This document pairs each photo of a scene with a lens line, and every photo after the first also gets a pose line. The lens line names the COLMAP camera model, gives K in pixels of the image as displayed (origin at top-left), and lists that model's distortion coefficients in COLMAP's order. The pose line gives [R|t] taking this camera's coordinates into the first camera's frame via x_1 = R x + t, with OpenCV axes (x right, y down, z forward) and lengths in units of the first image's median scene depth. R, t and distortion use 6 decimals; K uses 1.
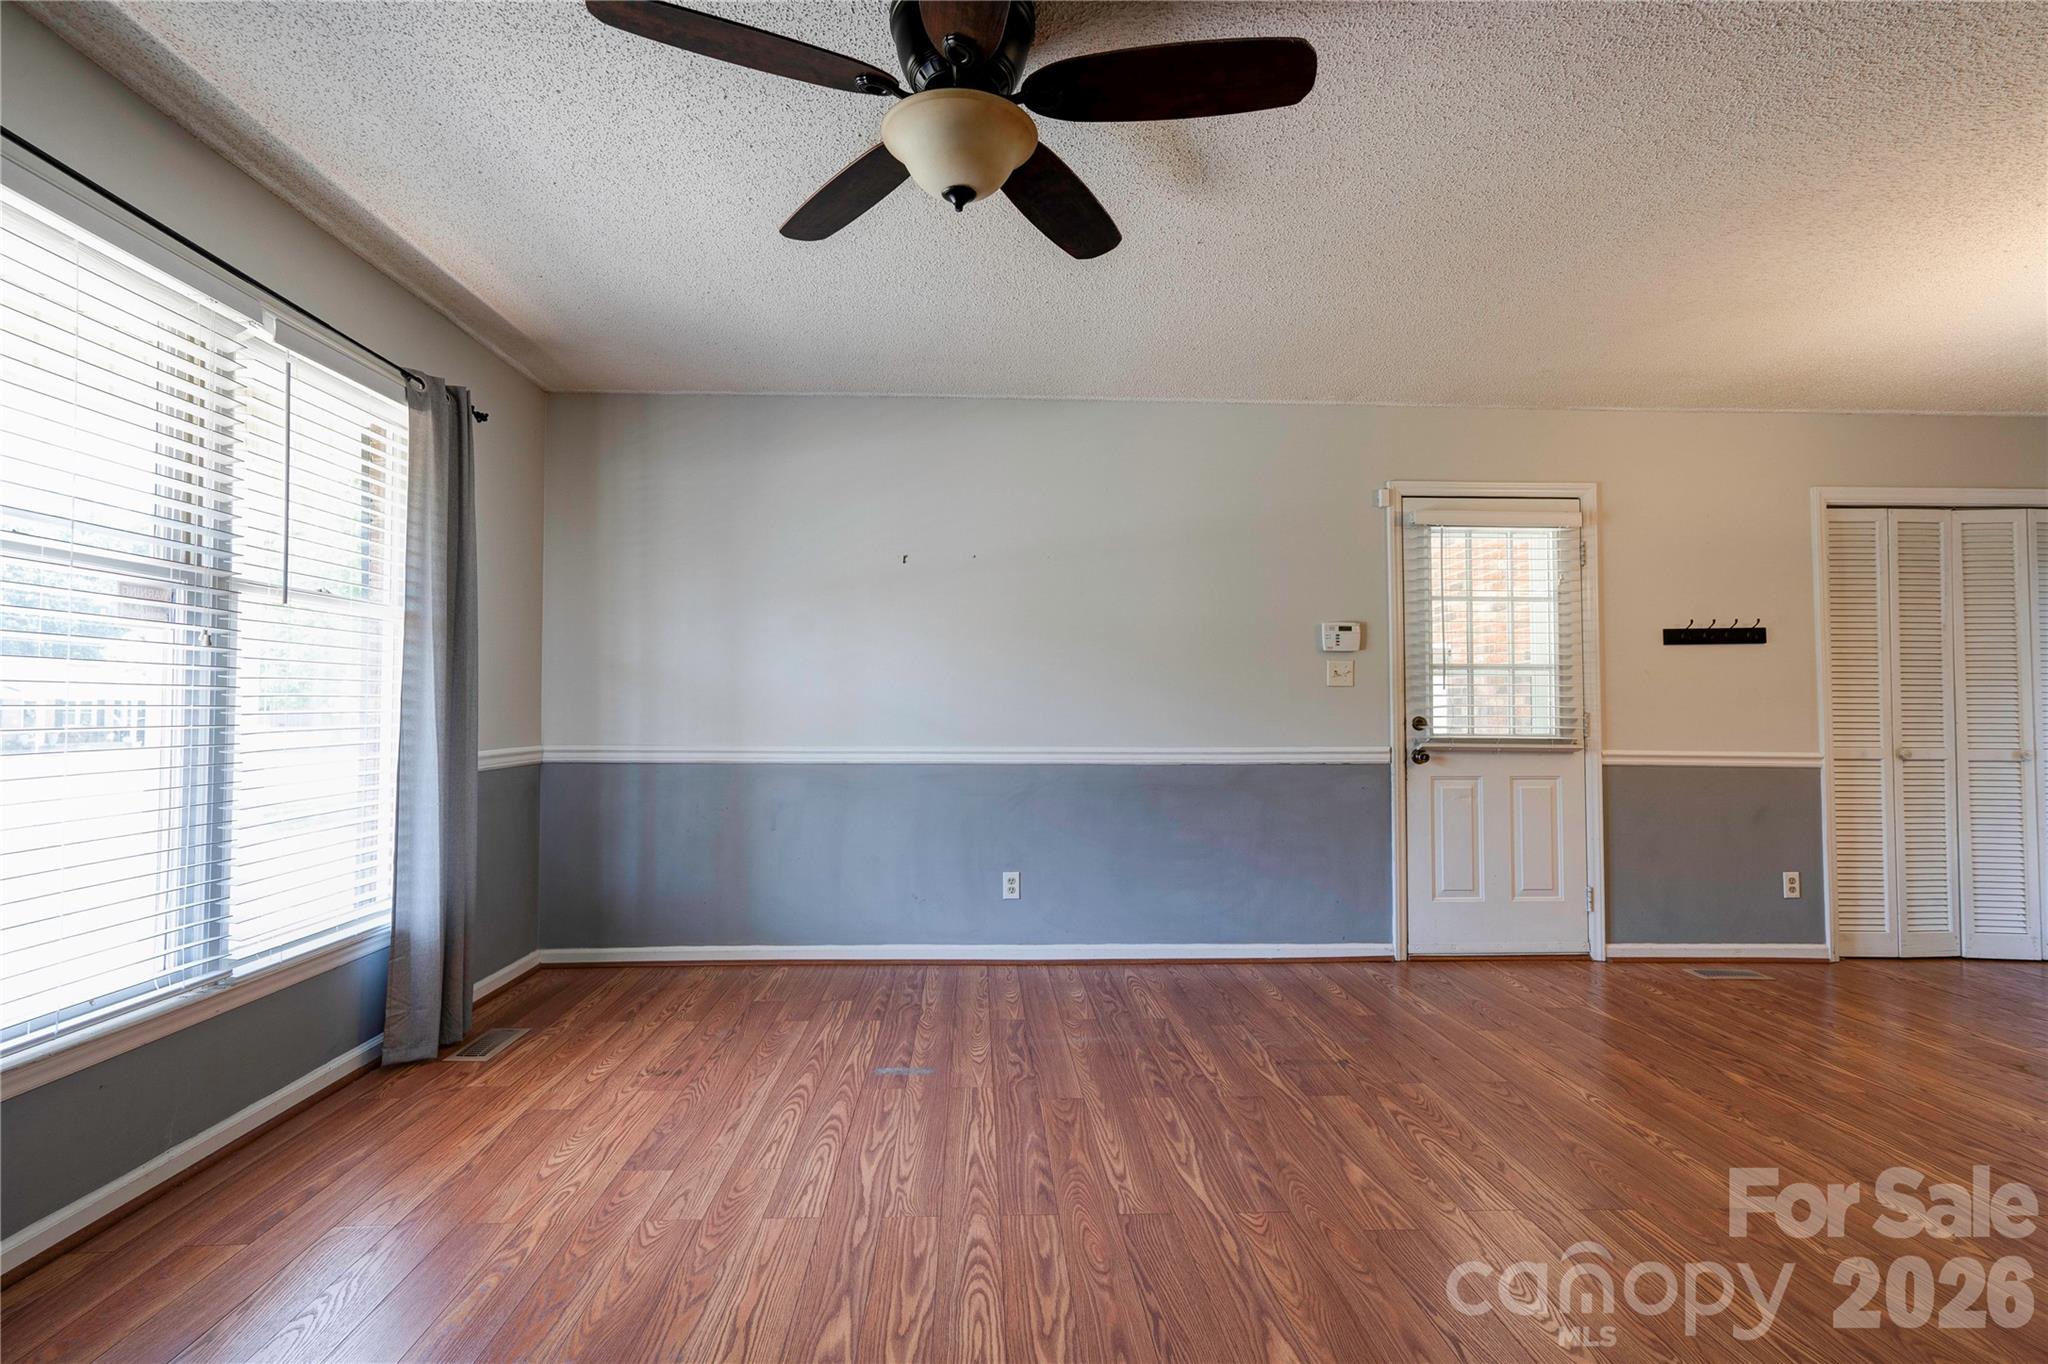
lens RADIAL K [[940.2, 0, 1024.0], [0, 940.2, 682.5], [0, 0, 1]] dist [-0.004464, 0.010992]
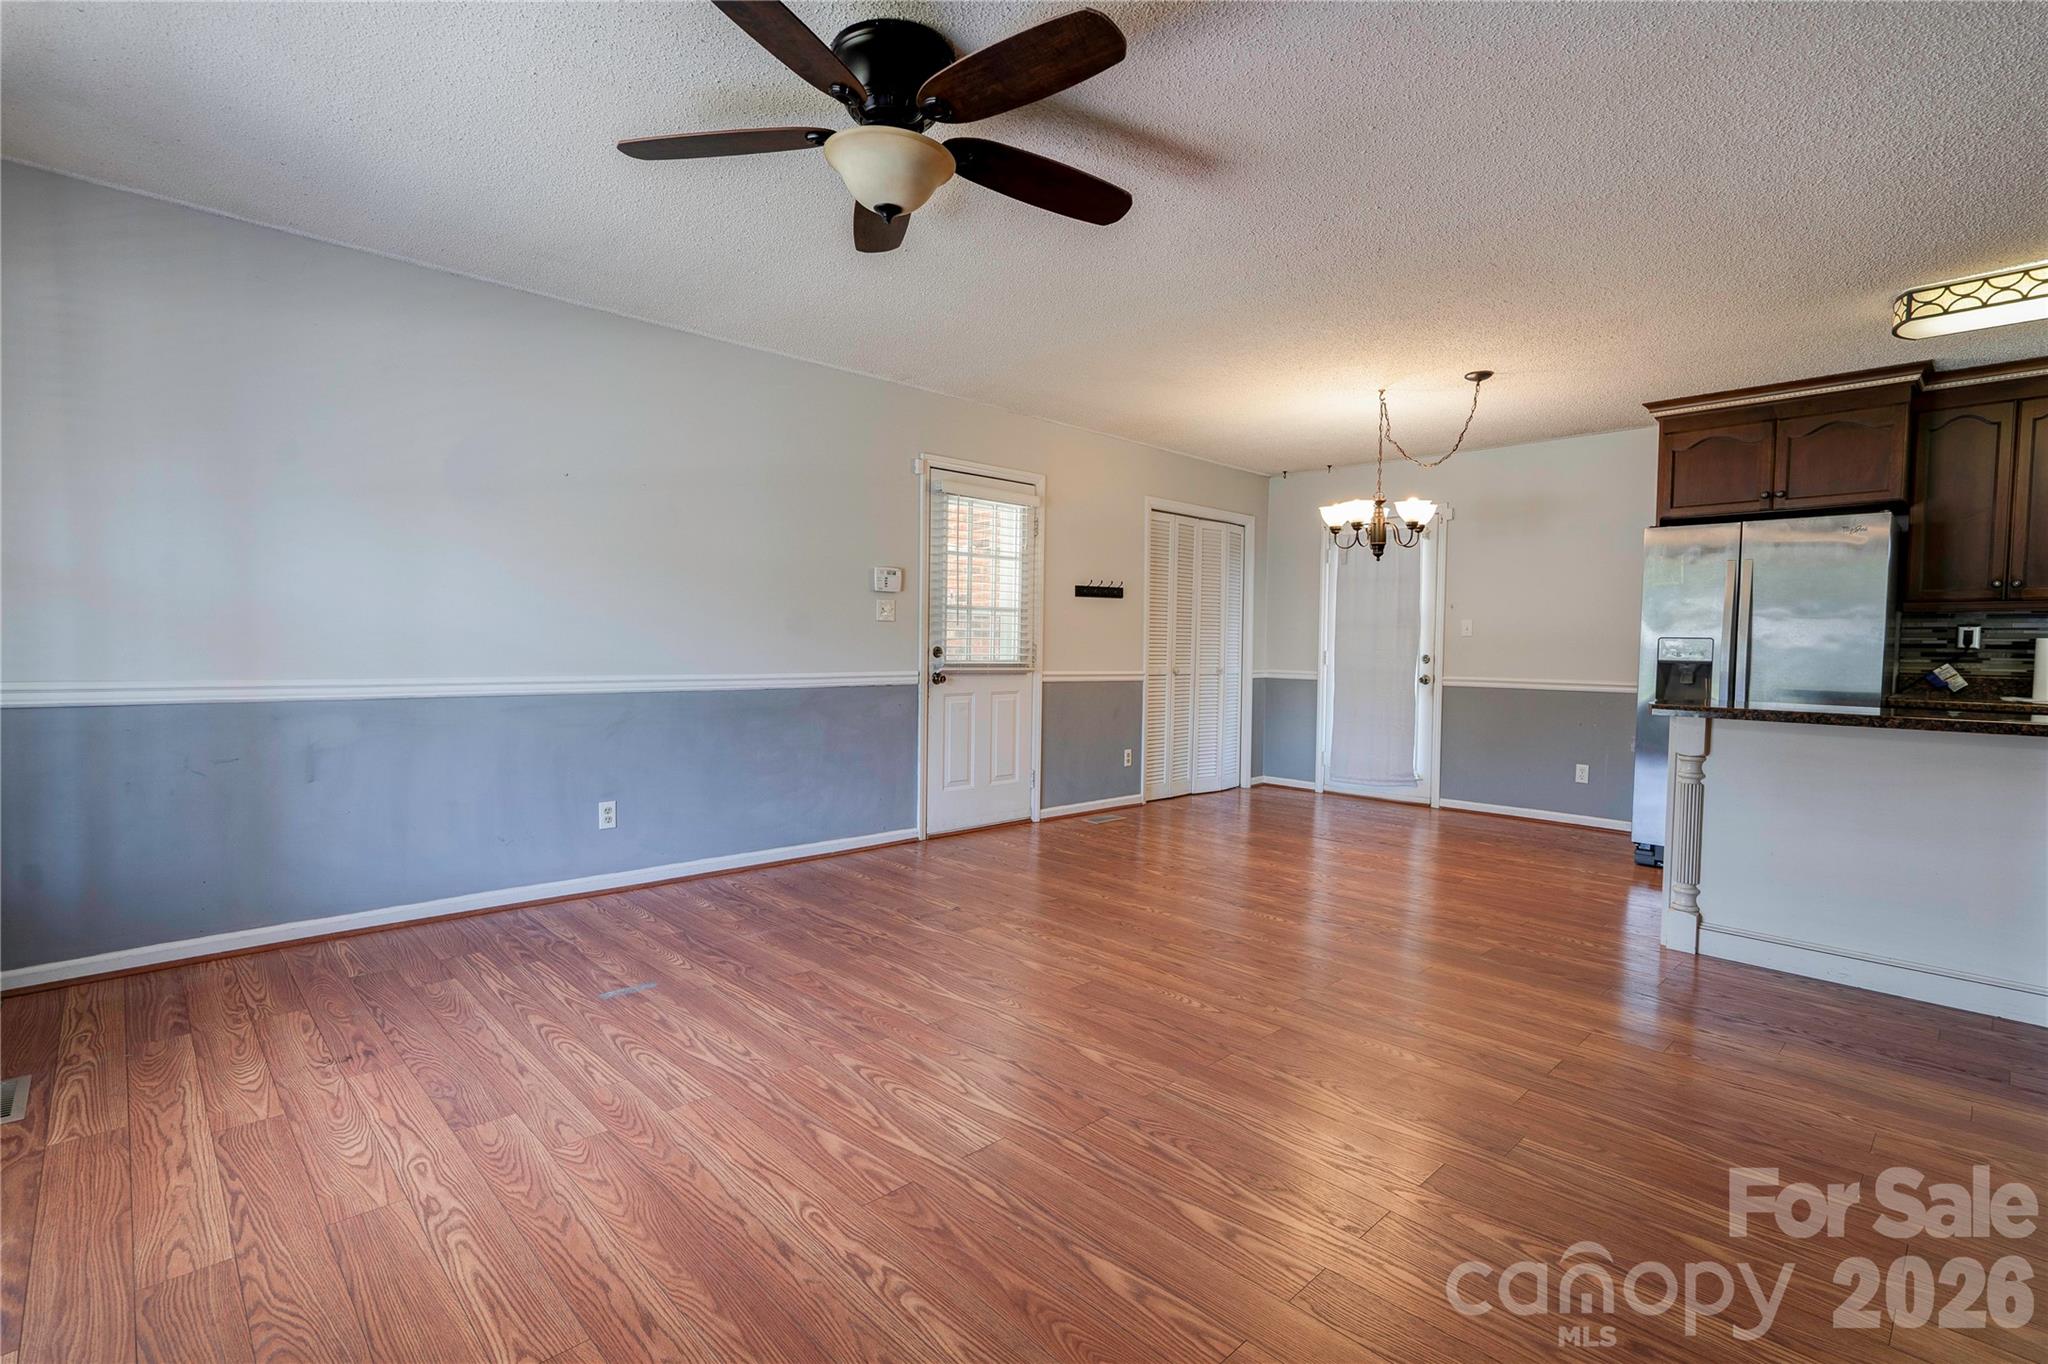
lens RADIAL K [[940.2, 0, 1034.3], [0, 940.2, 683.8], [0, 0, 1]] dist [-0.004464, 0.010992]
pose [[0.747379, -0.021885, 0.664037, -0.331661], [-0.030709, 0.997251, 0.067430, -0.002751], [-0.663688, -0.070787, 0.744653, -0.025332]]
